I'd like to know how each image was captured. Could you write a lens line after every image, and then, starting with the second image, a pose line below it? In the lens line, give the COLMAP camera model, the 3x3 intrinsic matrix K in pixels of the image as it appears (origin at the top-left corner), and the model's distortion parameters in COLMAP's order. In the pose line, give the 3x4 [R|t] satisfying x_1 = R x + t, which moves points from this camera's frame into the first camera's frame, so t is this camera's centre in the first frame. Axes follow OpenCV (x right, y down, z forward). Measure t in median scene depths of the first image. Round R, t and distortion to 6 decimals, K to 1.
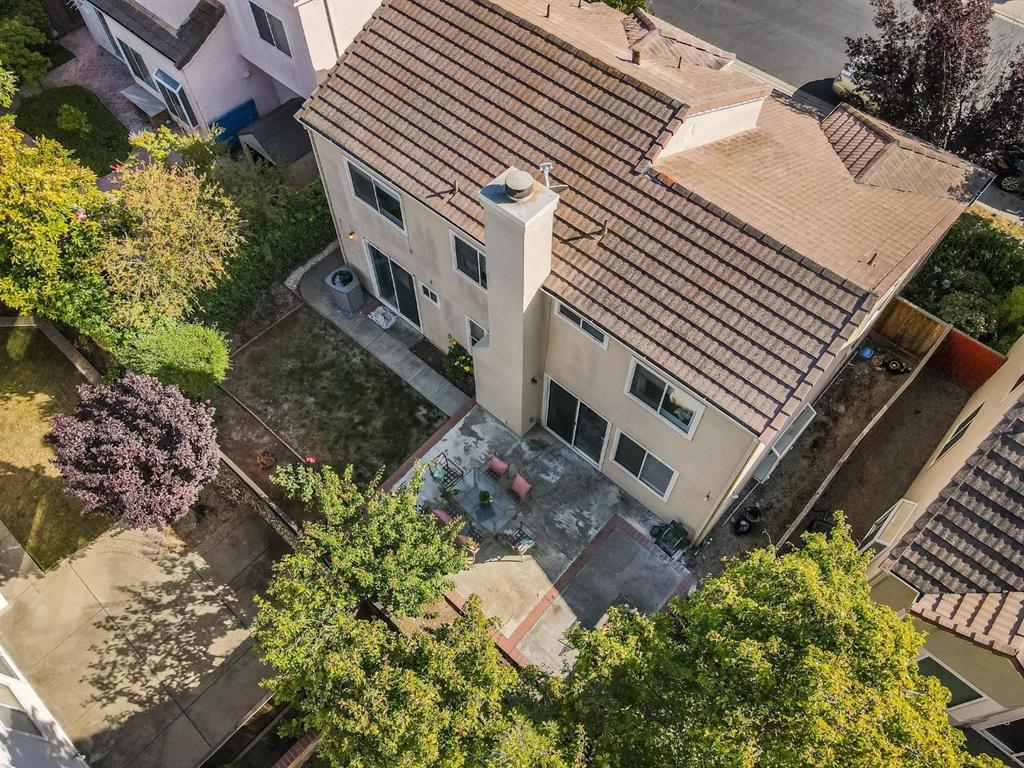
lens RADIAL K [[759.9, 0, 512.0], [0, 759.9, 384.0], [0, 0, 1]] dist [-0.001057, 0.003987]
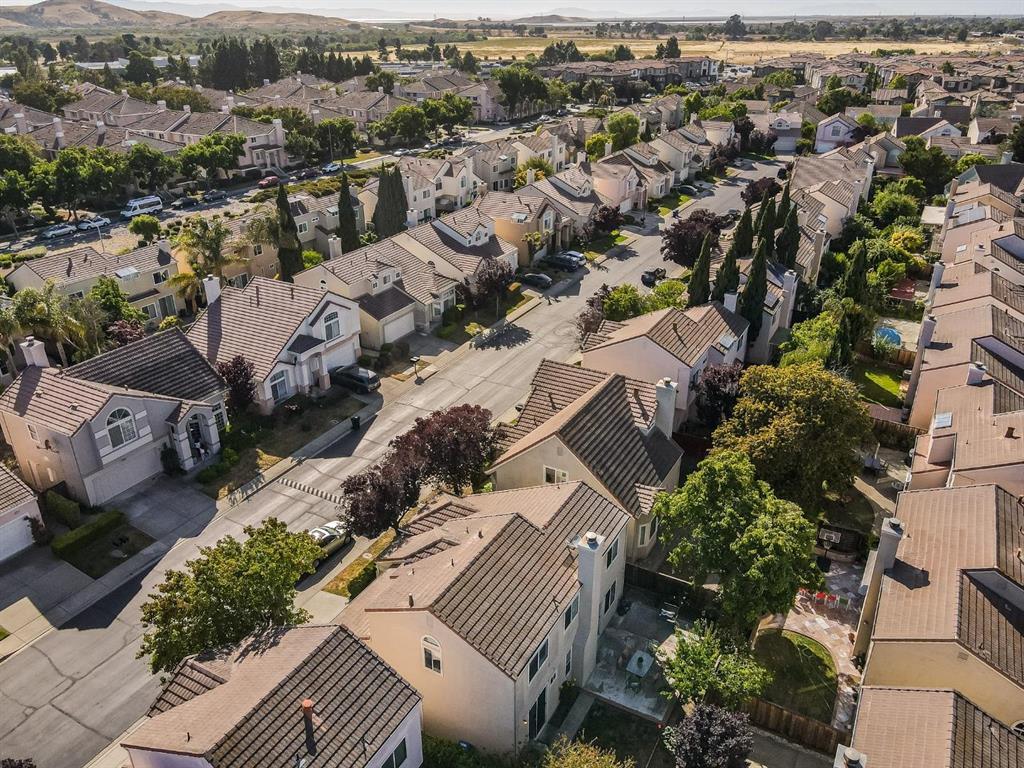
lens RADIAL K [[759.9, 0, 512.0], [0, 759.9, 384.0], [0, 0, 1]] dist [-0.001057, 0.003987]
pose [[-0.221757, -0.424413, 0.877894, -1.532710], [0.832740, 0.385974, 0.396948, -1.322473], [-0.507314, 0.819084, 0.267833, -0.004565]]
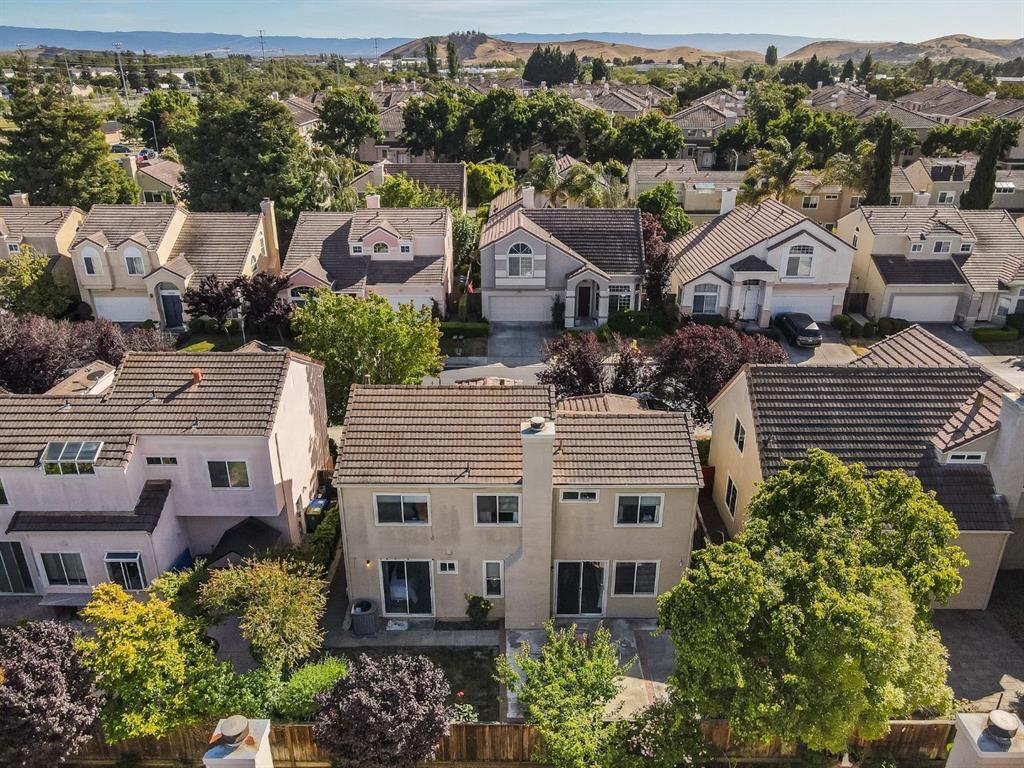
lens RADIAL K [[759.9, 0, 512.0], [0, 759.9, 384.0], [0, 0, 1]] dist [-0.001057, 0.003987]
pose [[0.747662, -0.264700, 0.609045, -0.883574], [0.566351, 0.733063, -0.376650, 0.261216], [-0.346769, 0.626540, 0.697997, -0.274208]]
